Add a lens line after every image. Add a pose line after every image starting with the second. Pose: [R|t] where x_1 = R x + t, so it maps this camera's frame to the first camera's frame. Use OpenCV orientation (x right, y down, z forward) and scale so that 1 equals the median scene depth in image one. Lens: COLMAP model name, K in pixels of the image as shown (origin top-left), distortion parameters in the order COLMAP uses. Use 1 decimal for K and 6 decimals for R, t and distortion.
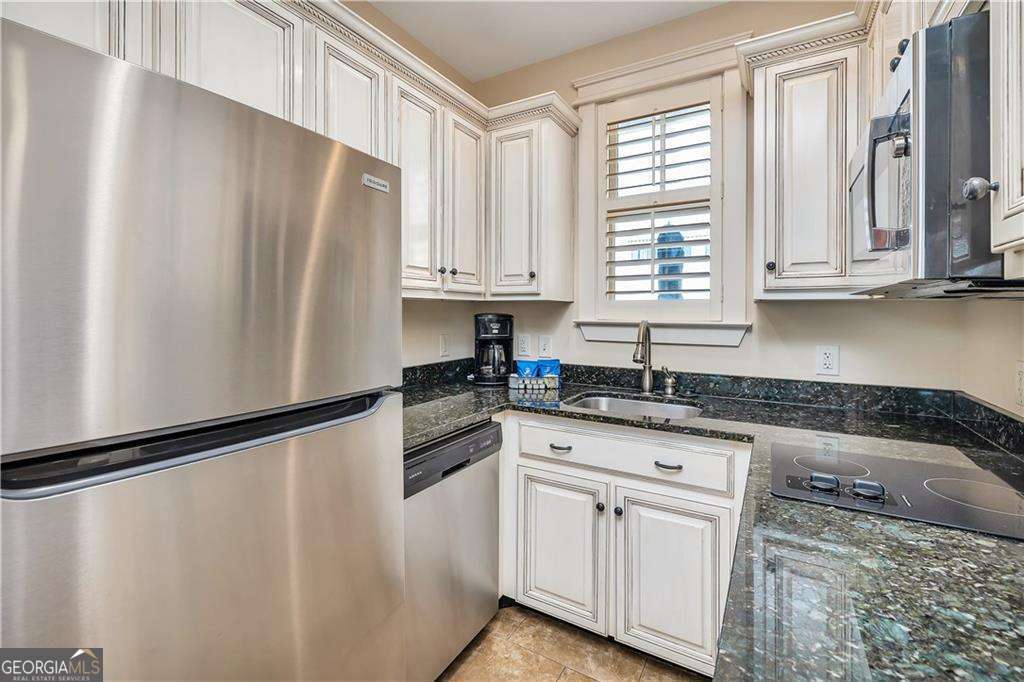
lens RADIAL K [[441.3, 0, 512.9], [0, 441.3, 313.1], [0, 0, 1]] dist [-0.001503, 0.000014]
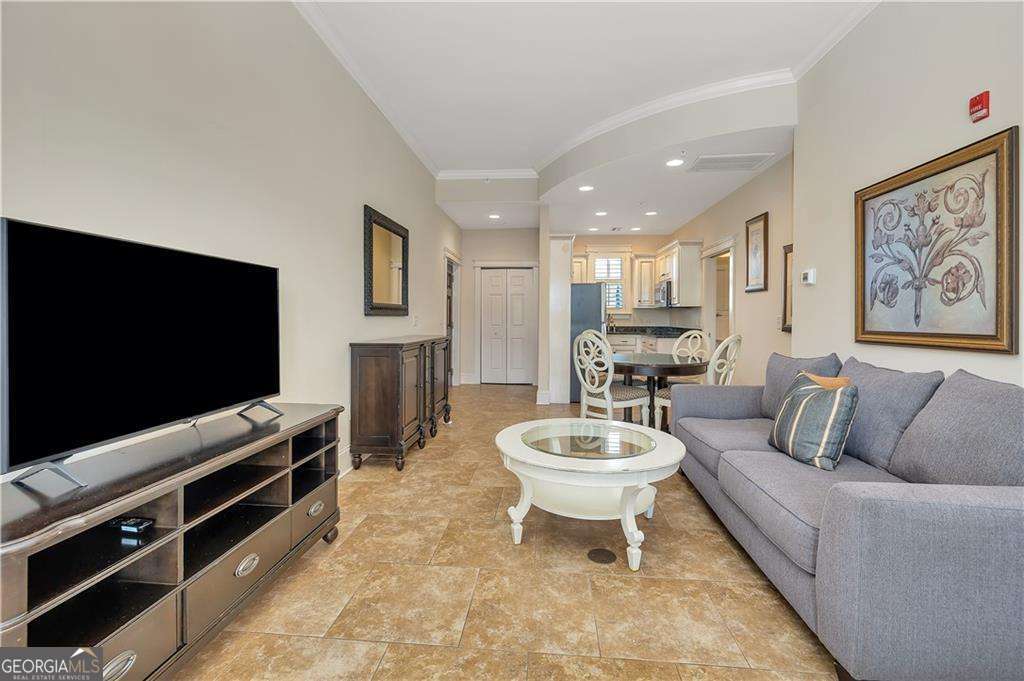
lens RADIAL K [[441.3, 0, 512.9], [0, 441.3, 312.6], [0, 0, 1]] dist [-0.001503, 0.000014]
pose [[0.906773, -0.001050, 0.421617, -2.175947], [0.002311, 0.999994, -0.002480, 0.022709], [-0.421612, 0.003223, 0.906770, -2.240317]]
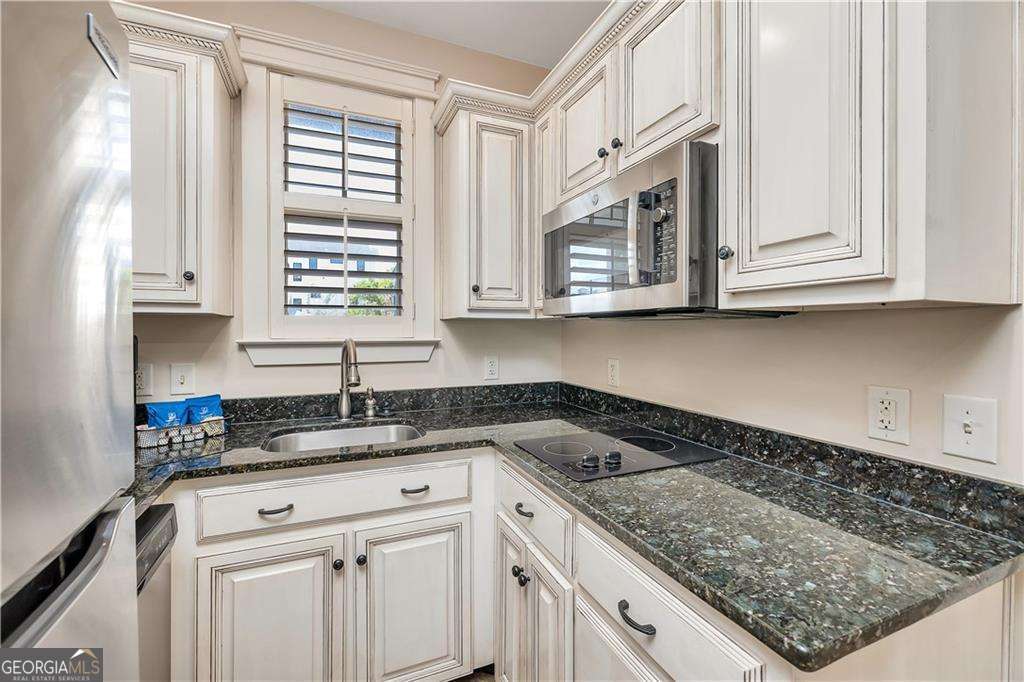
lens RADIAL K [[436.8, 0, 512.7], [0, 436.8, 329.8], [0, 0, 1]] dist [0.001099, -0.000003]
pose [[0.596365, -0.006195, 0.802690, -0.213858], [0.006141, 0.999976, 0.003155, -0.002222], [-0.802690, 0.003048, 0.596388, 0.199976]]
